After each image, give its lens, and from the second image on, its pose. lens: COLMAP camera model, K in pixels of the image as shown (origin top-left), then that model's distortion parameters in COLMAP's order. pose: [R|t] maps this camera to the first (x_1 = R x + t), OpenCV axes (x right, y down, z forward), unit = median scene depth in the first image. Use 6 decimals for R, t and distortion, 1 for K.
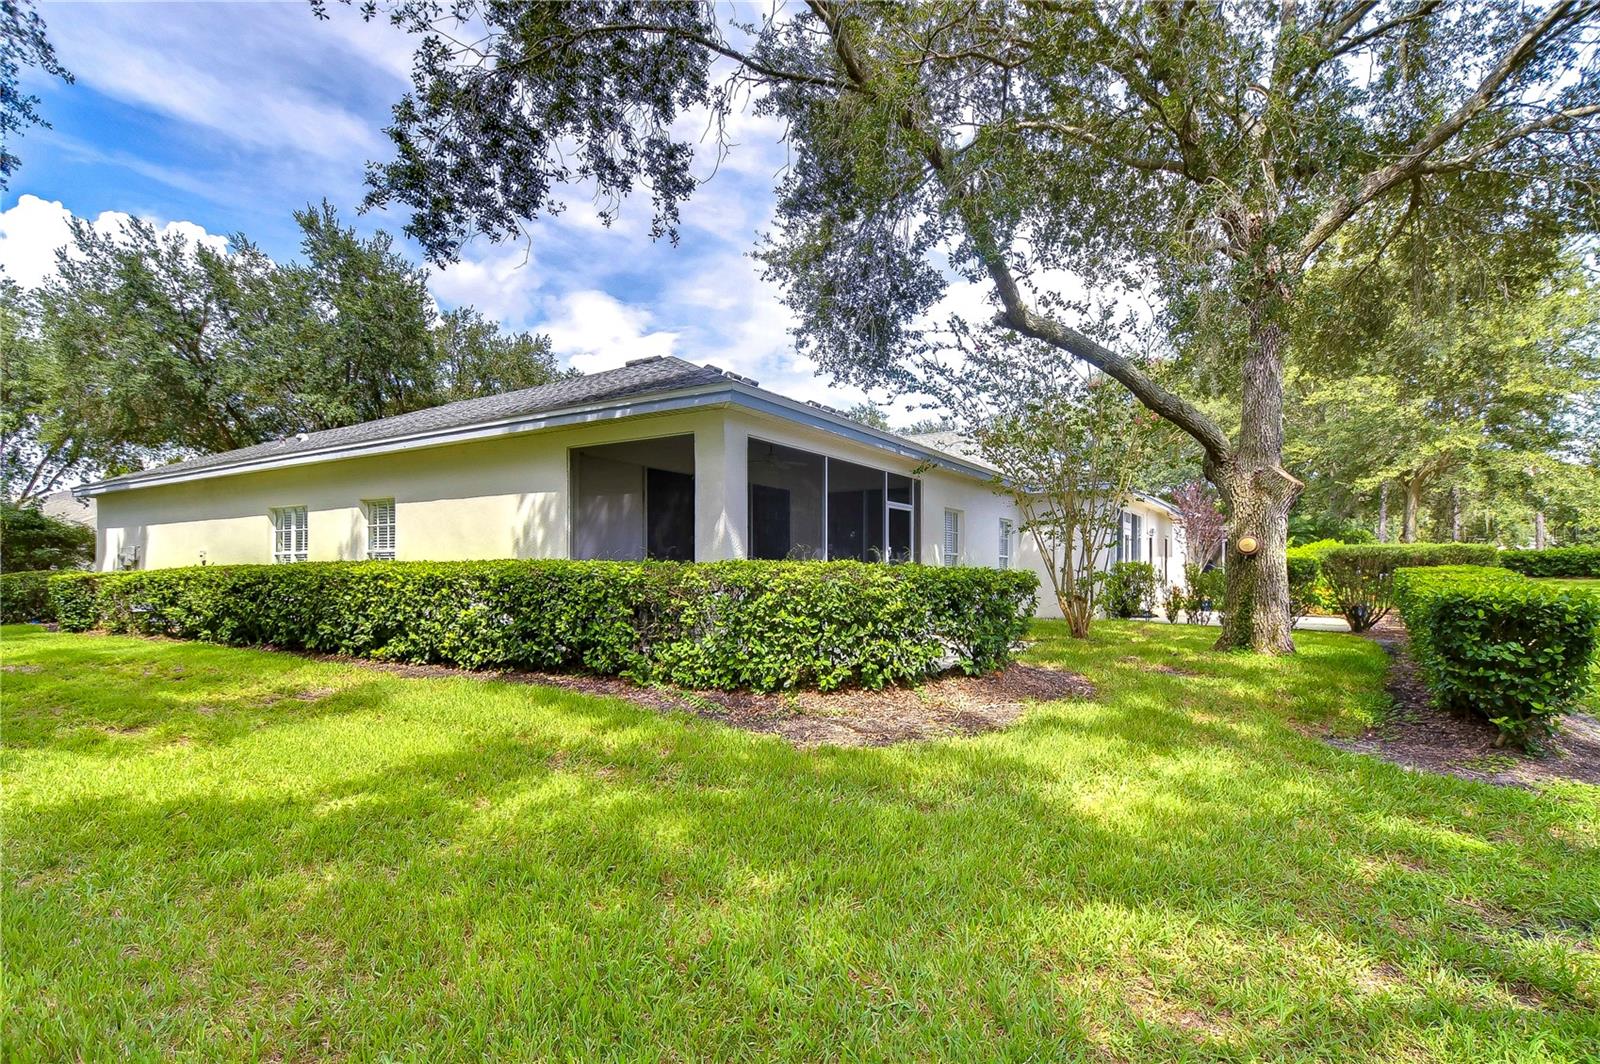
lens RADIAL K [[731.3, 0, 795.9], [0, 731.3, 572.2], [0, 0, 1]] dist [0.009196, -0.000254]
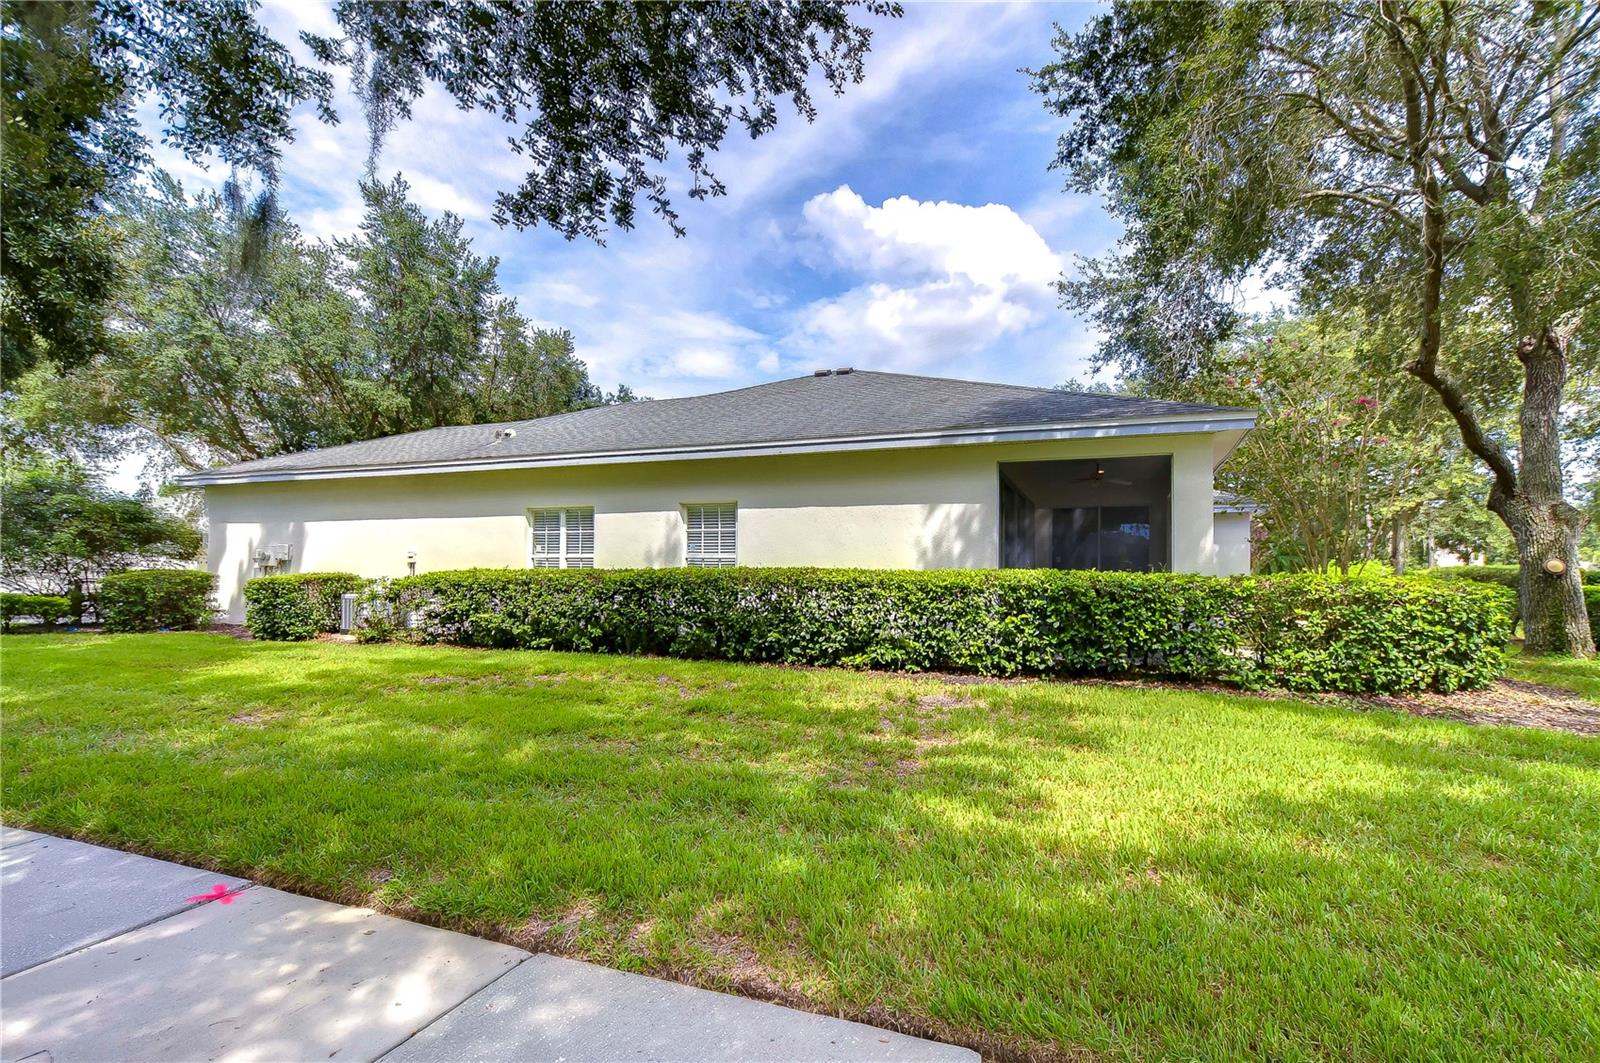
lens RADIAL K [[731.3, 0, 795.9], [0, 731.3, 571.7], [0, 0, 1]] dist [0.009196, -0.000254]
pose [[0.985415, 0.014747, 0.169526, -0.744238], [-0.012644, 0.999829, -0.013480, 0.002671], [-0.169696, 0.011140, 0.985434, 0.030849]]
